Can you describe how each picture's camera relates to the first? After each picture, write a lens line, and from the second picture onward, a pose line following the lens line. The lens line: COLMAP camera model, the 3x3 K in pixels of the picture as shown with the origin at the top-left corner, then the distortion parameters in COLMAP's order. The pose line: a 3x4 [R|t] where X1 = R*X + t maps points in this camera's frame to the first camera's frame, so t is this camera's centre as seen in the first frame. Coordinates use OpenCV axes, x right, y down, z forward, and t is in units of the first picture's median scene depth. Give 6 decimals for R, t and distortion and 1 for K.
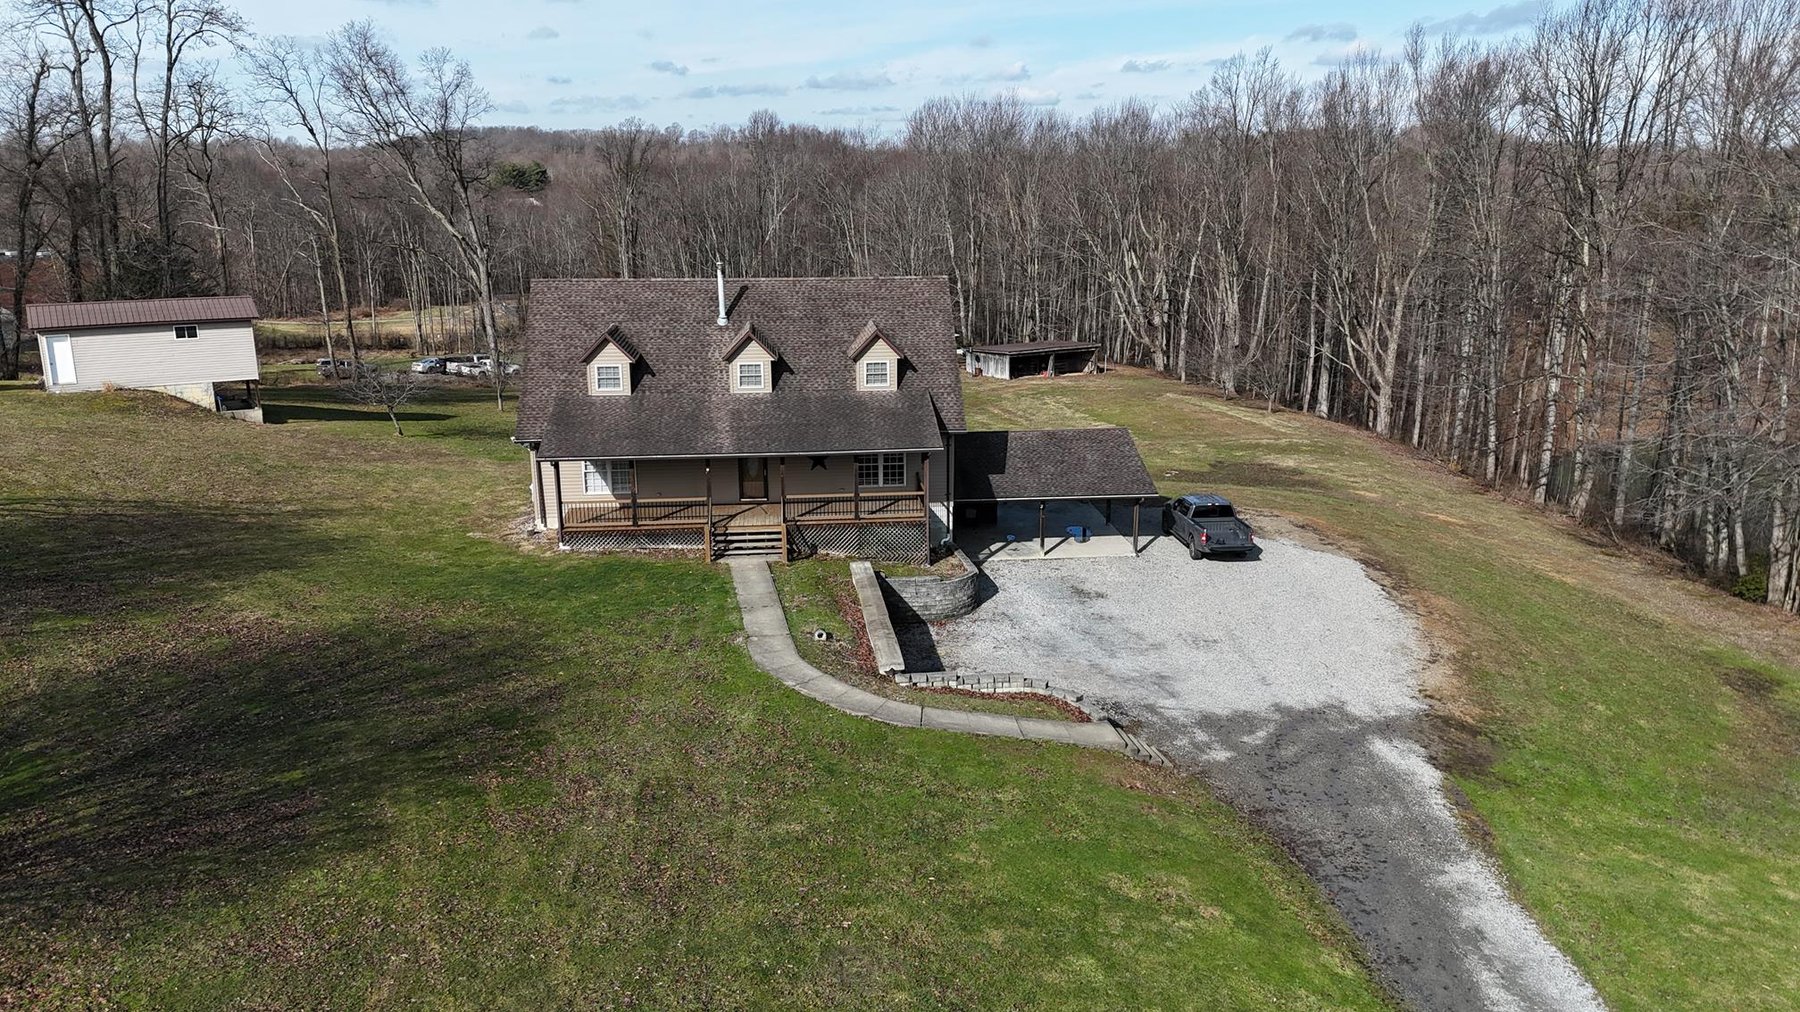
lens RADIAL K [[1311.4, 0, 901.0], [0, 1311.4, 507.8], [0, 0, 1]] dist [0.093808, -0.090052]
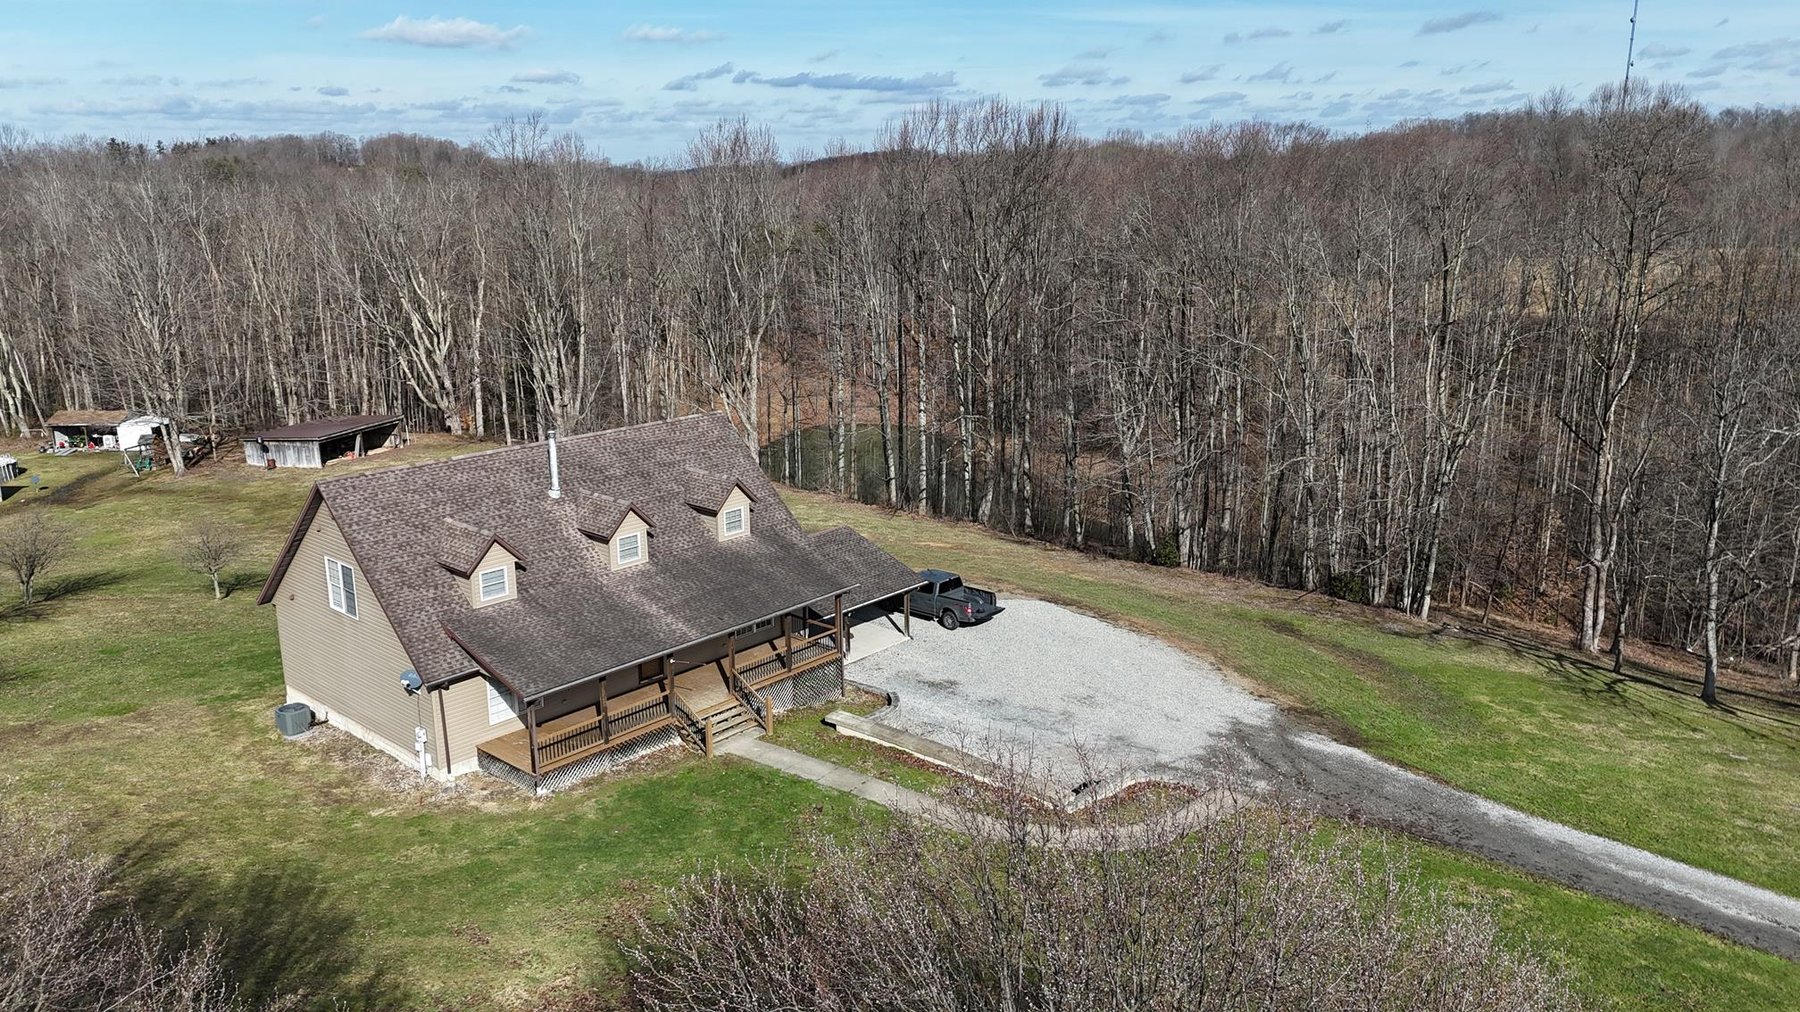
lens RADIAL K [[1314.1, 0, 900.0], [0, 1314.1, 506.0], [0, 0, 1]] dist [0.080863, -0.071754]
pose [[0.734702, -0.168549, 0.657118, -0.572363], [0.171497, 0.983327, 0.060476, -0.151894], [-0.656354, 0.068262, 0.751358, 0.177455]]
